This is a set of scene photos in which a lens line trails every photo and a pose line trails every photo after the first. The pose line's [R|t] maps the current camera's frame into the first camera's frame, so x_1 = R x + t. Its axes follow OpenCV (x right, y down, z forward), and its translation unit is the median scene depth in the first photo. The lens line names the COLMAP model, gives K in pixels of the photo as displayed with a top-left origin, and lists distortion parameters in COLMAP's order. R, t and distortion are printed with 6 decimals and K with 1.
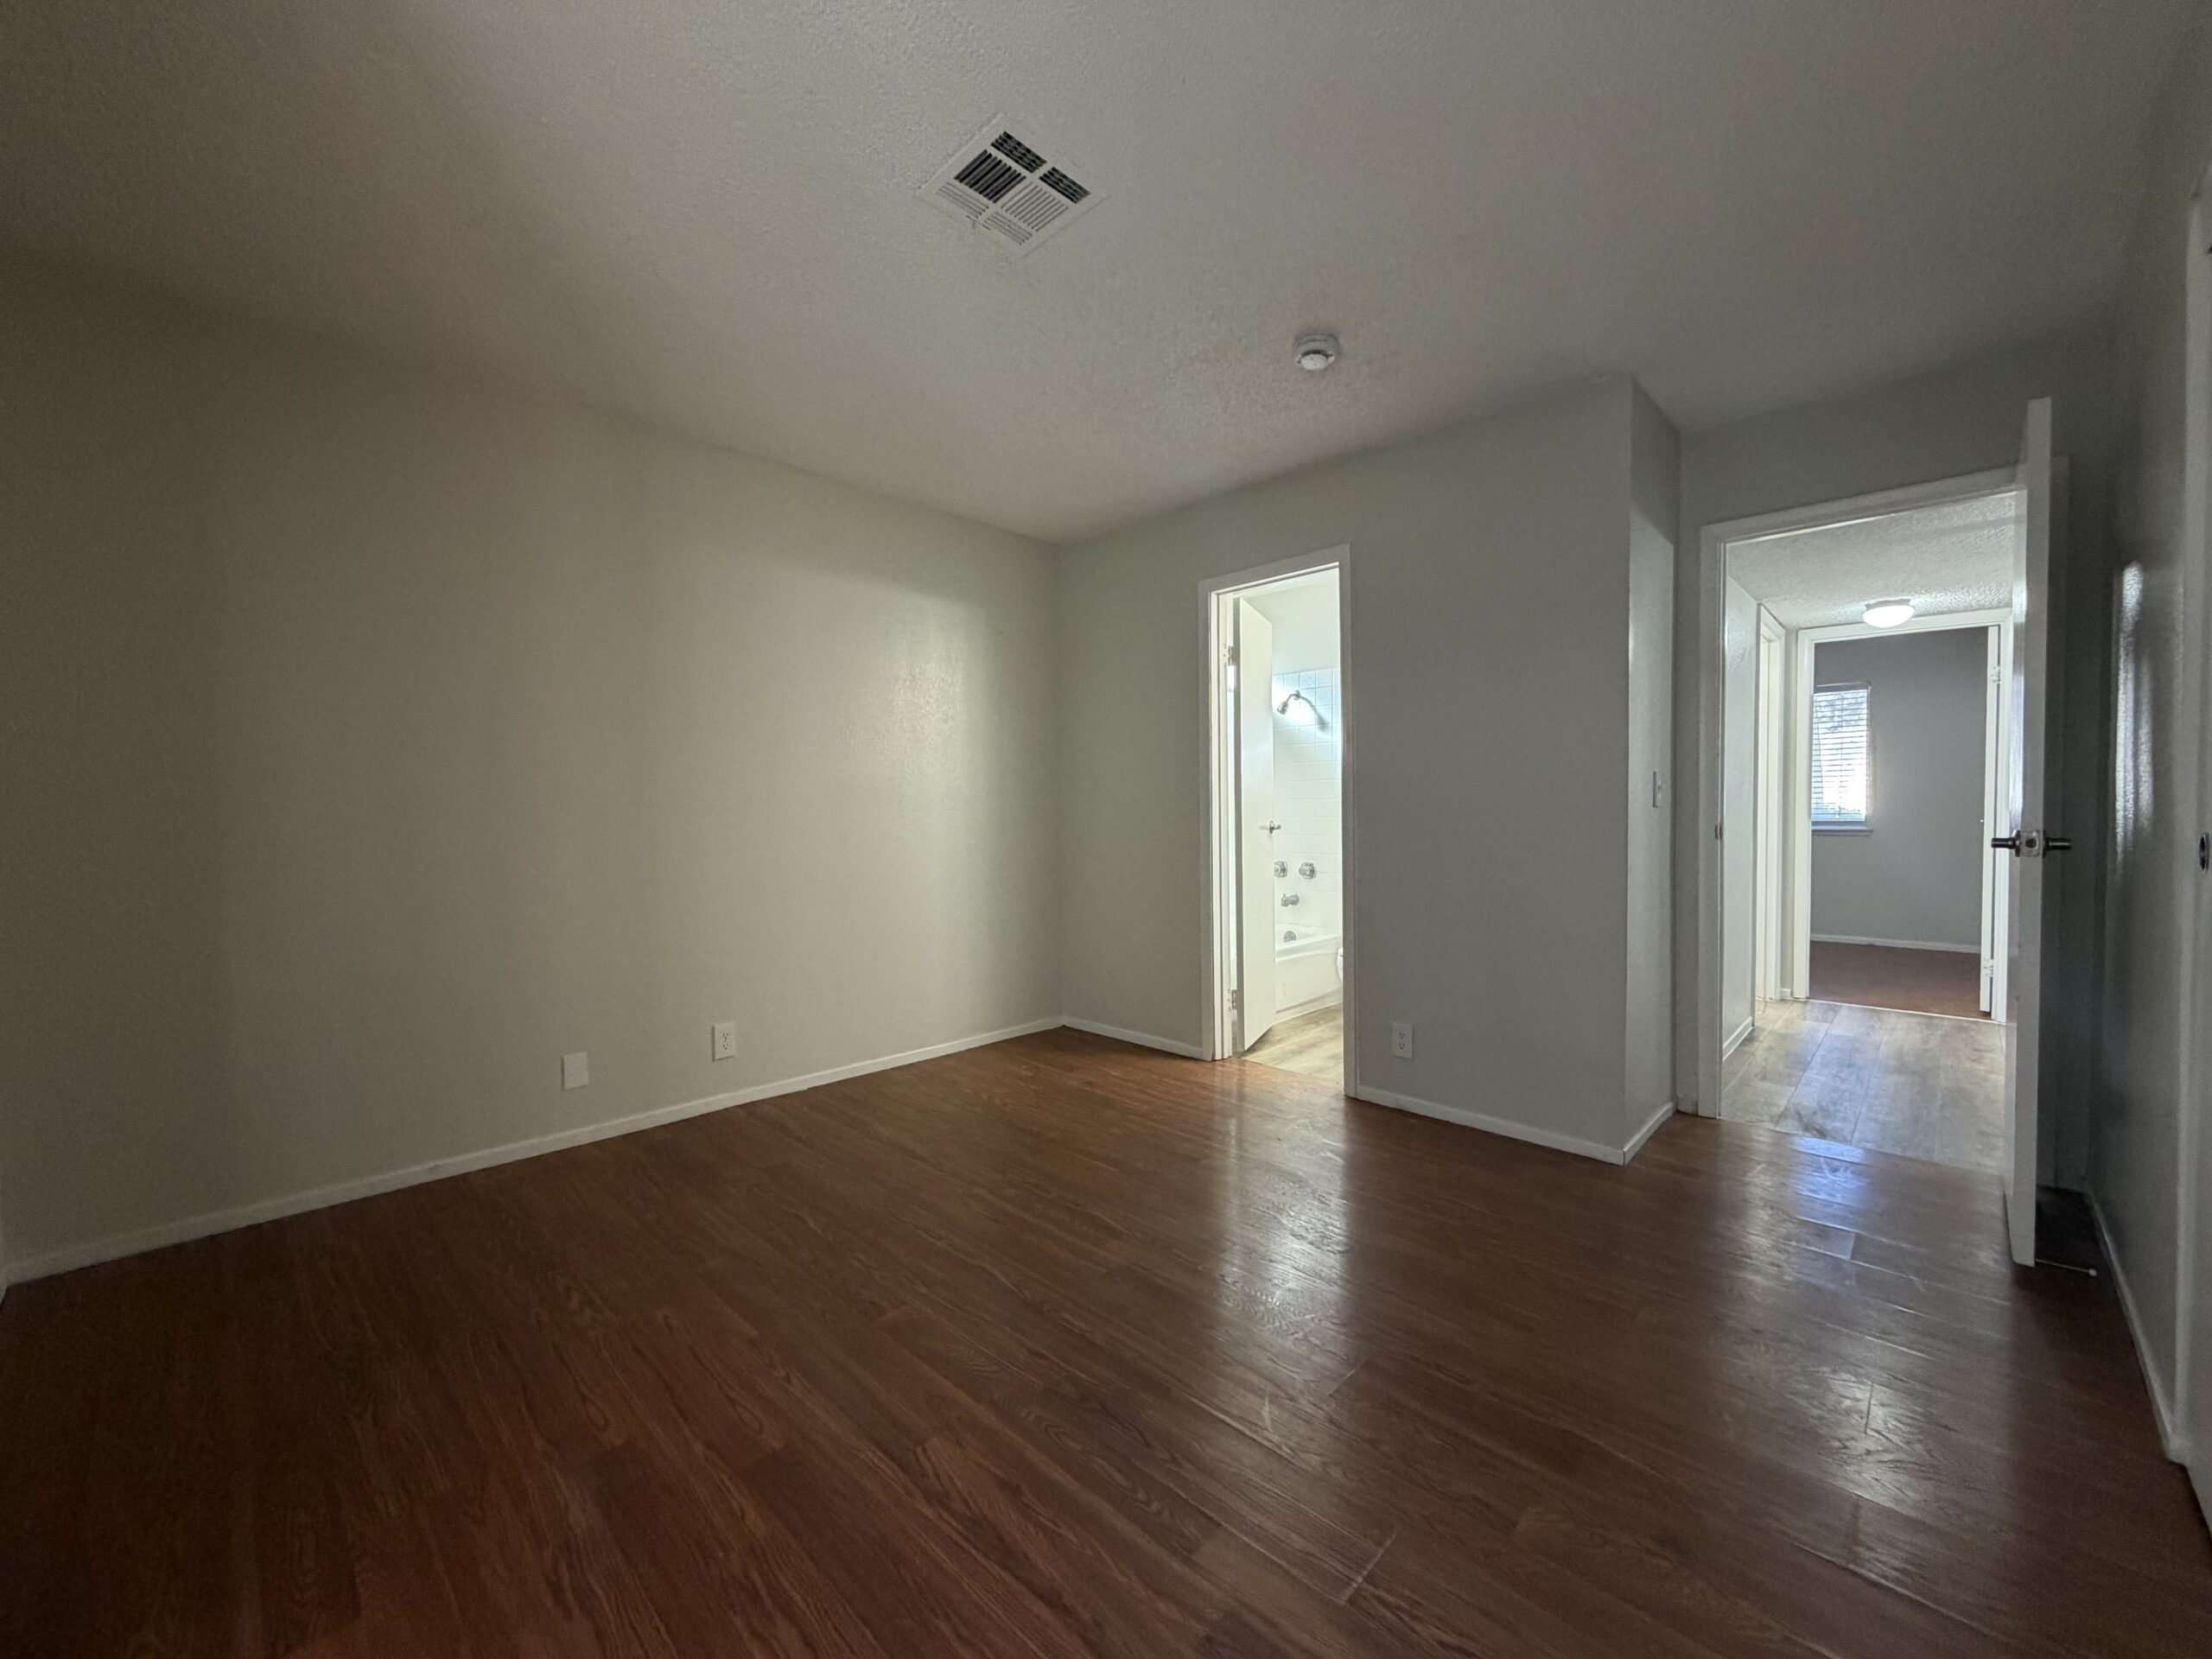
lens RADIAL K [[880.2, 0, 1104.0], [0, 880.2, 830.4], [0, 0, 1]] dist [-0.000593, -0.000218]
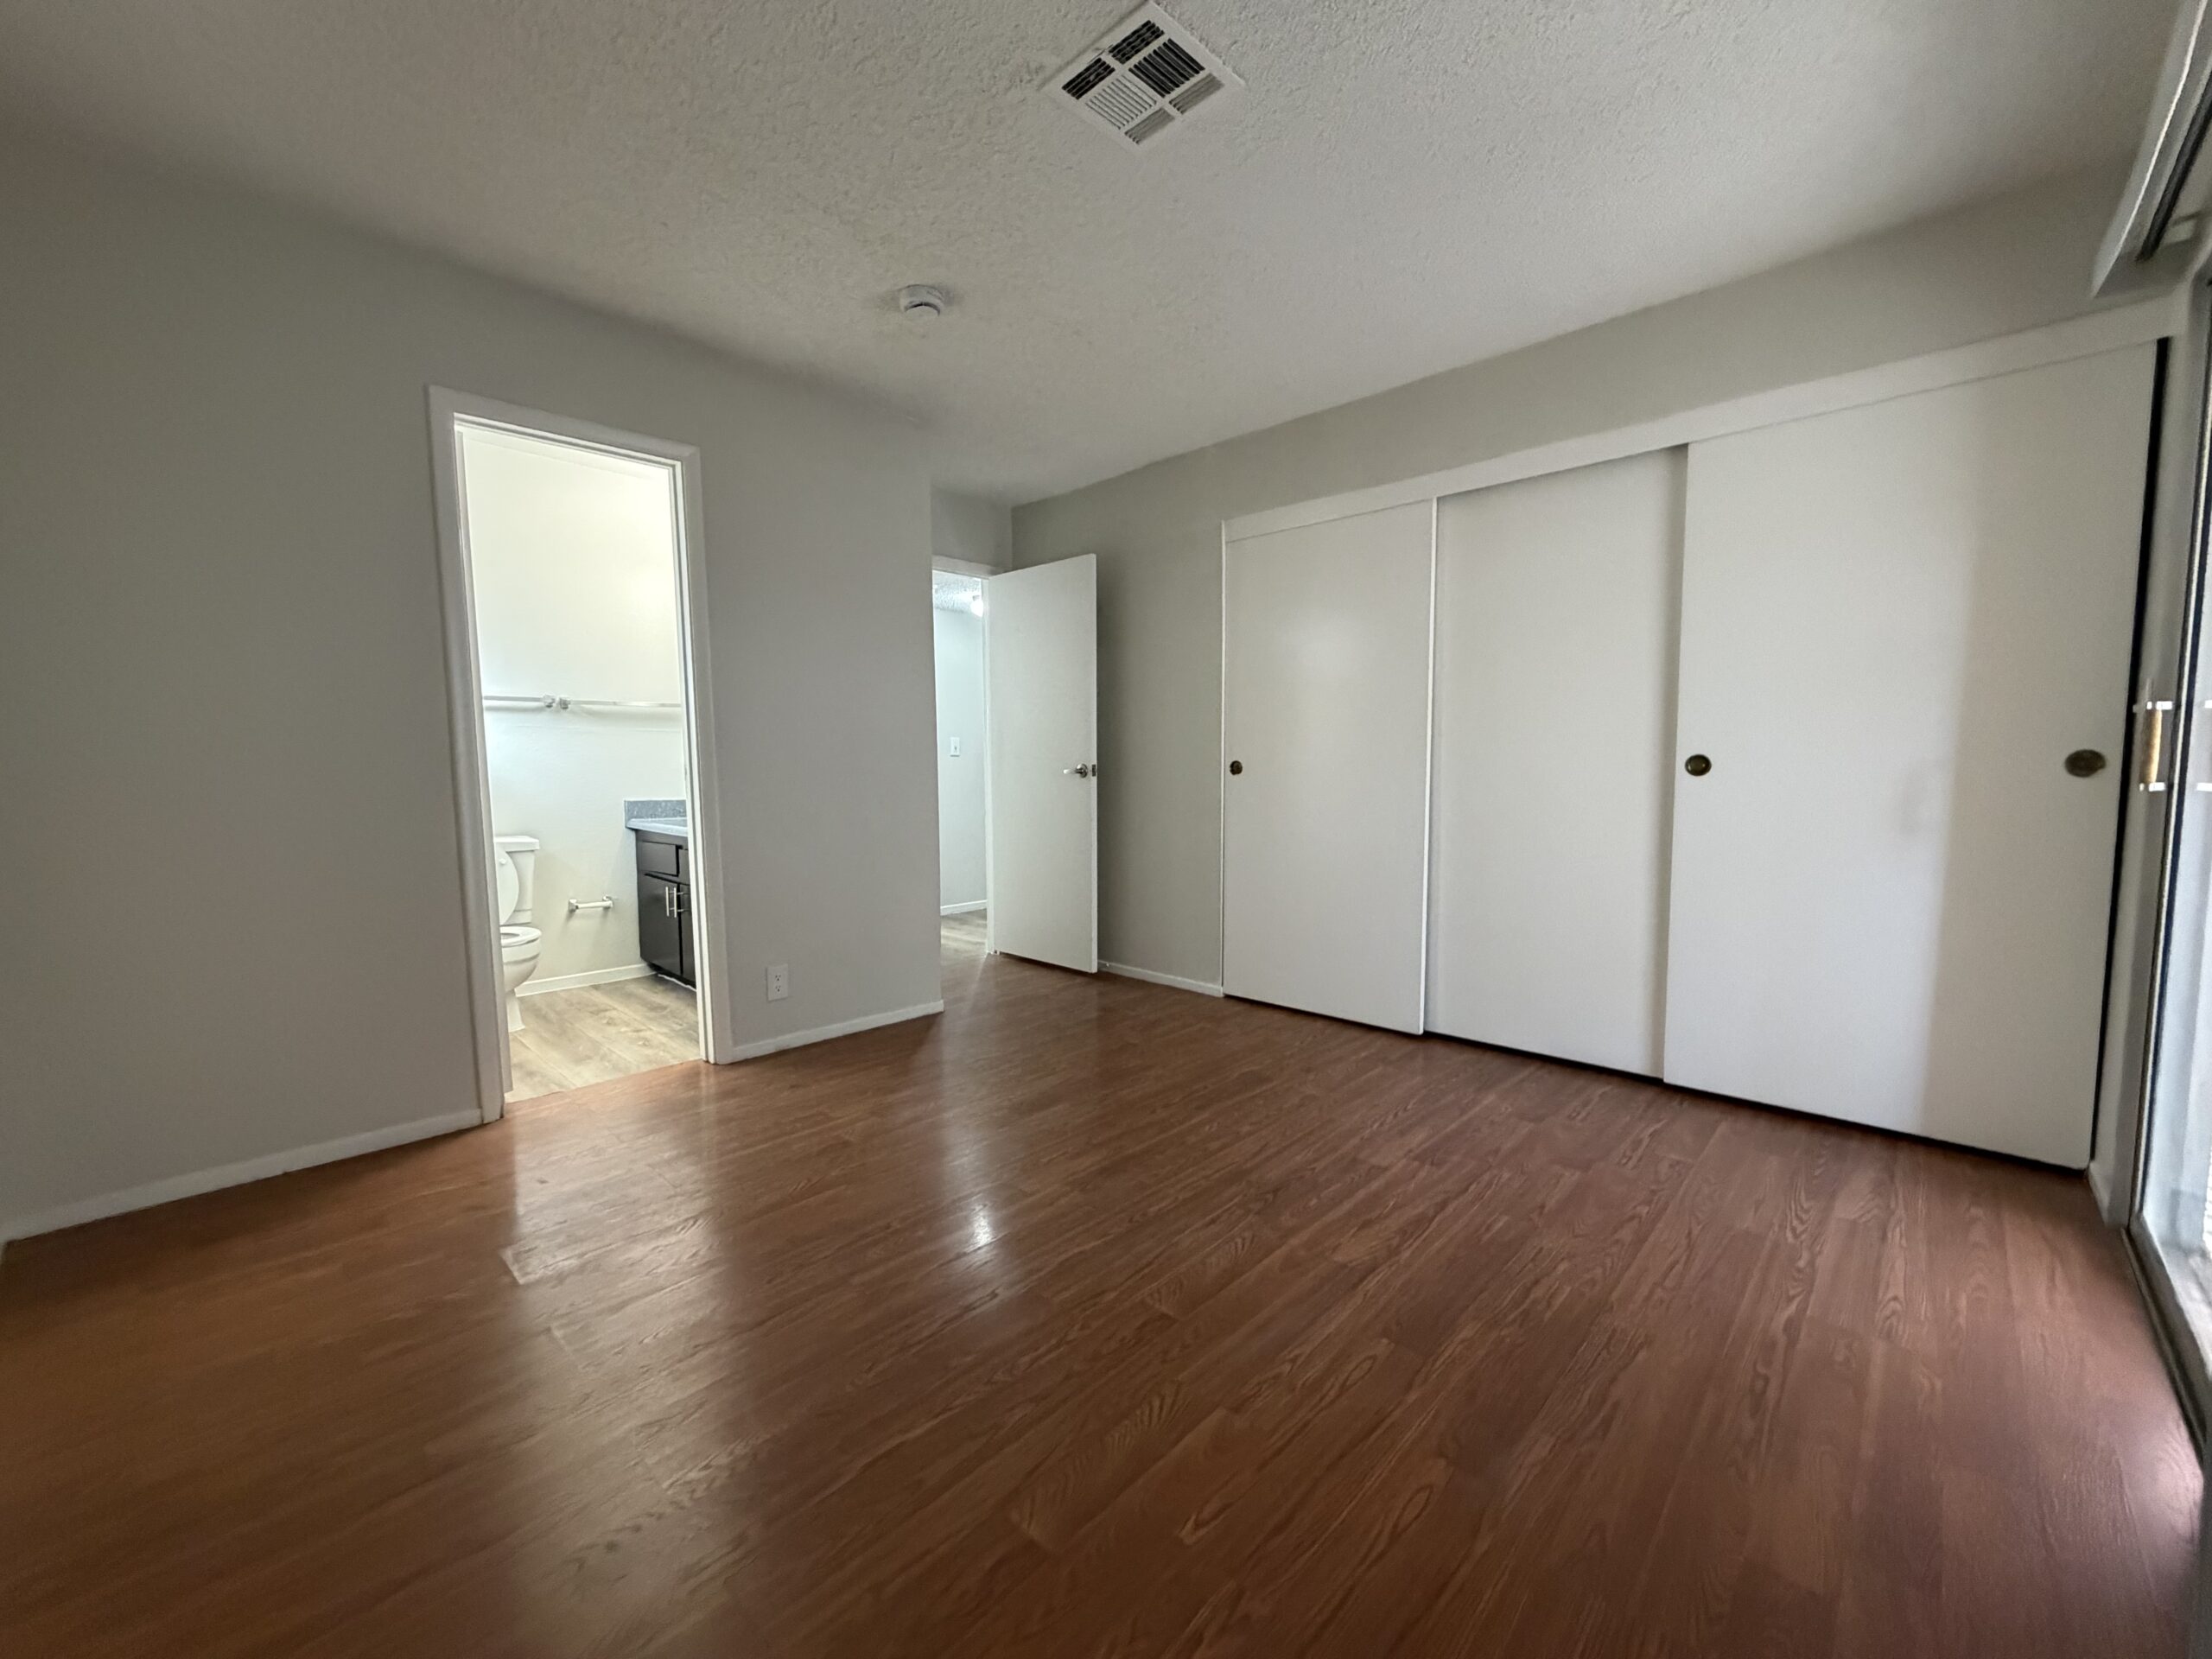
lens RADIAL K [[880.2, 0, 1104.0], [0, 880.2, 830.4], [0, 0, 1]] dist [-0.000593, -0.000218]
pose [[-0.006313, -0.074766, 0.997181, -1.115824], [0.030681, 0.996717, 0.074925, 0.003596], [-0.999509, 0.031068, -0.003999, 1.076655]]
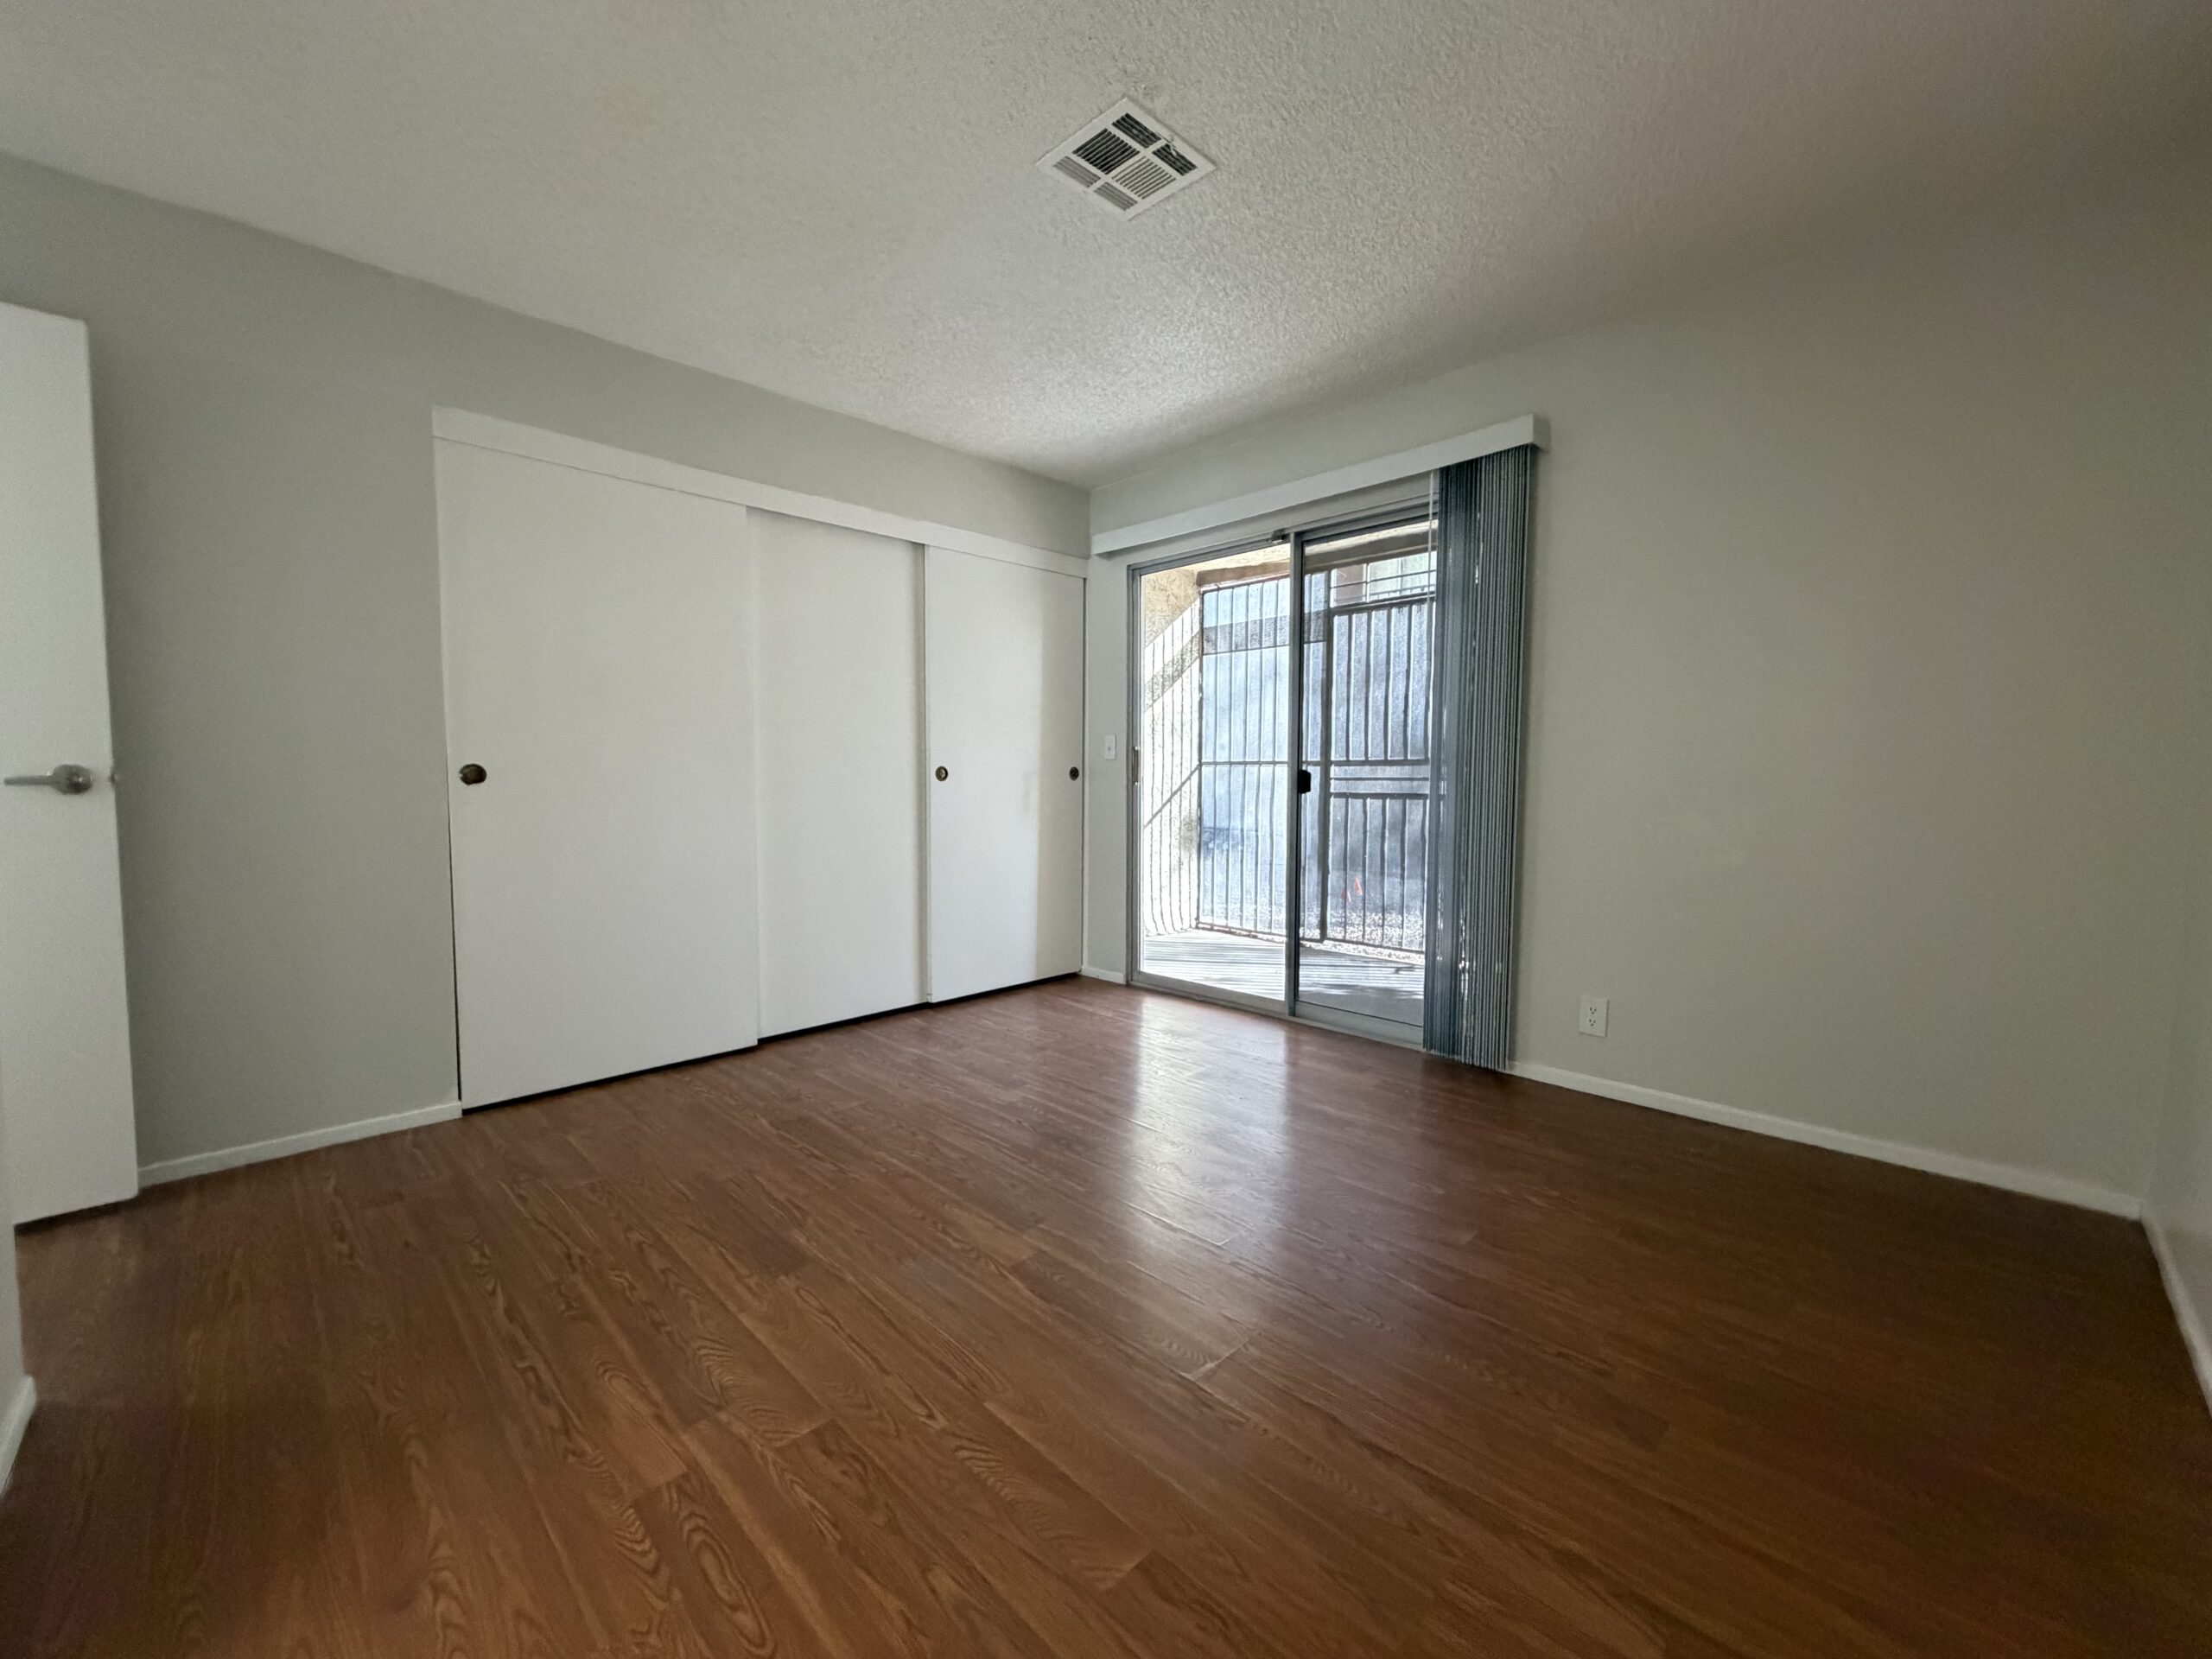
lens RADIAL K [[880.2, 0, 1104.0], [0, 880.2, 830.4], [0, 0, 1]] dist [-0.000593, -0.000218]
pose [[-0.999816, -0.001407, 0.019106, -0.098358], [0.000264, 0.996195, 0.087149, -0.012104], [-0.019156, 0.087138, -0.996012, 2.149988]]
